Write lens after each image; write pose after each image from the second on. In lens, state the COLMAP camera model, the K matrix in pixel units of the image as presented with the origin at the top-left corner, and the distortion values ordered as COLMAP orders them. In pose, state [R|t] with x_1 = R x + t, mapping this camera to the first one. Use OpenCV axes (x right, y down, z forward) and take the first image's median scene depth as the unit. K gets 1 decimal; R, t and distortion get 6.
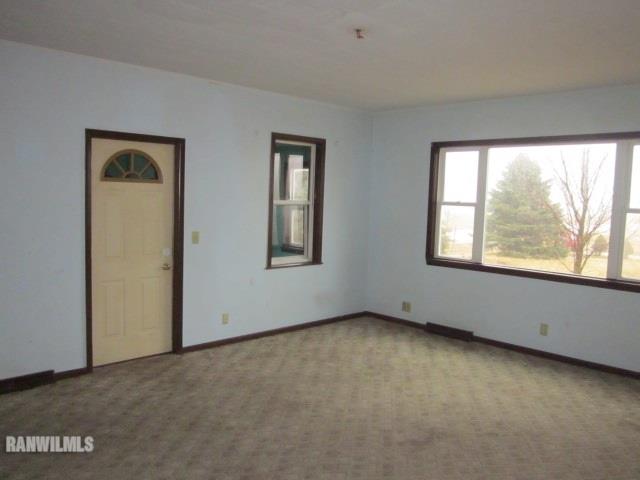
lens RADIAL K [[535.5, 0, 320.0], [0, 535.5, 240.0], [0, 0, 1]] dist [-0.043687, 0.000663]
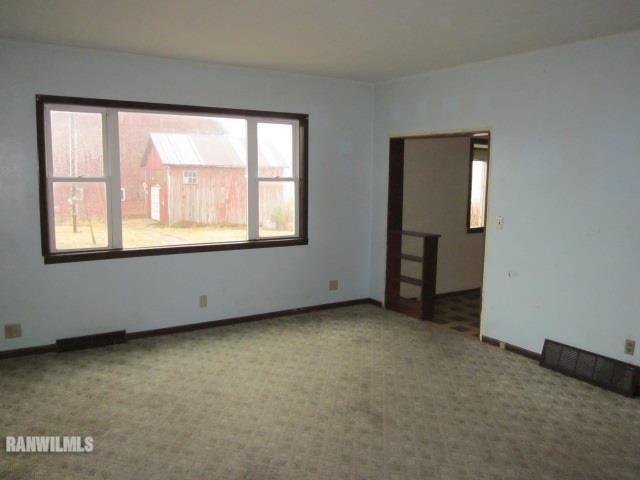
lens RADIAL K [[535.5, 0, 320.0], [0, 535.5, 240.0], [0, 0, 1]] dist [-0.043687, 0.000663]
pose [[0.200291, -0.146705, 0.968690, -0.537922], [0.078600, 0.987945, 0.133370, -0.068447], [-0.976578, 0.049426, 0.209408, 0.614408]]
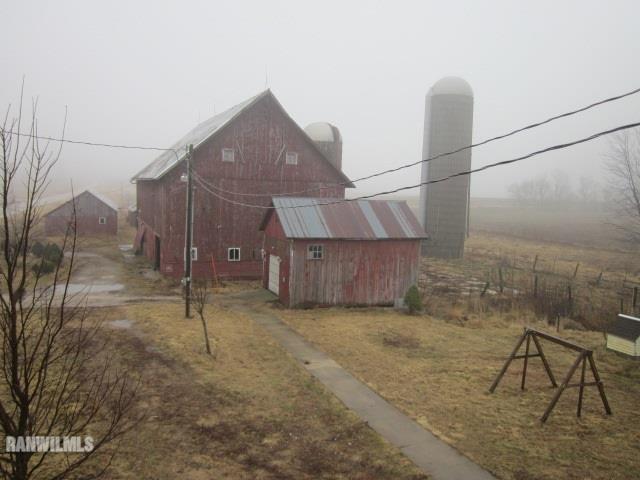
lens RADIAL K [[535.5, 0, 320.0], [0, 535.5, 240.0], [0, 0, 1]] dist [-0.043687, 0.000663]
pose [[0.383640, -0.105682, 0.917416, -0.387617], [0.056259, 0.994260, 0.091008, -0.174548], [-0.921768, 0.016698, 0.387383, 0.716261]]
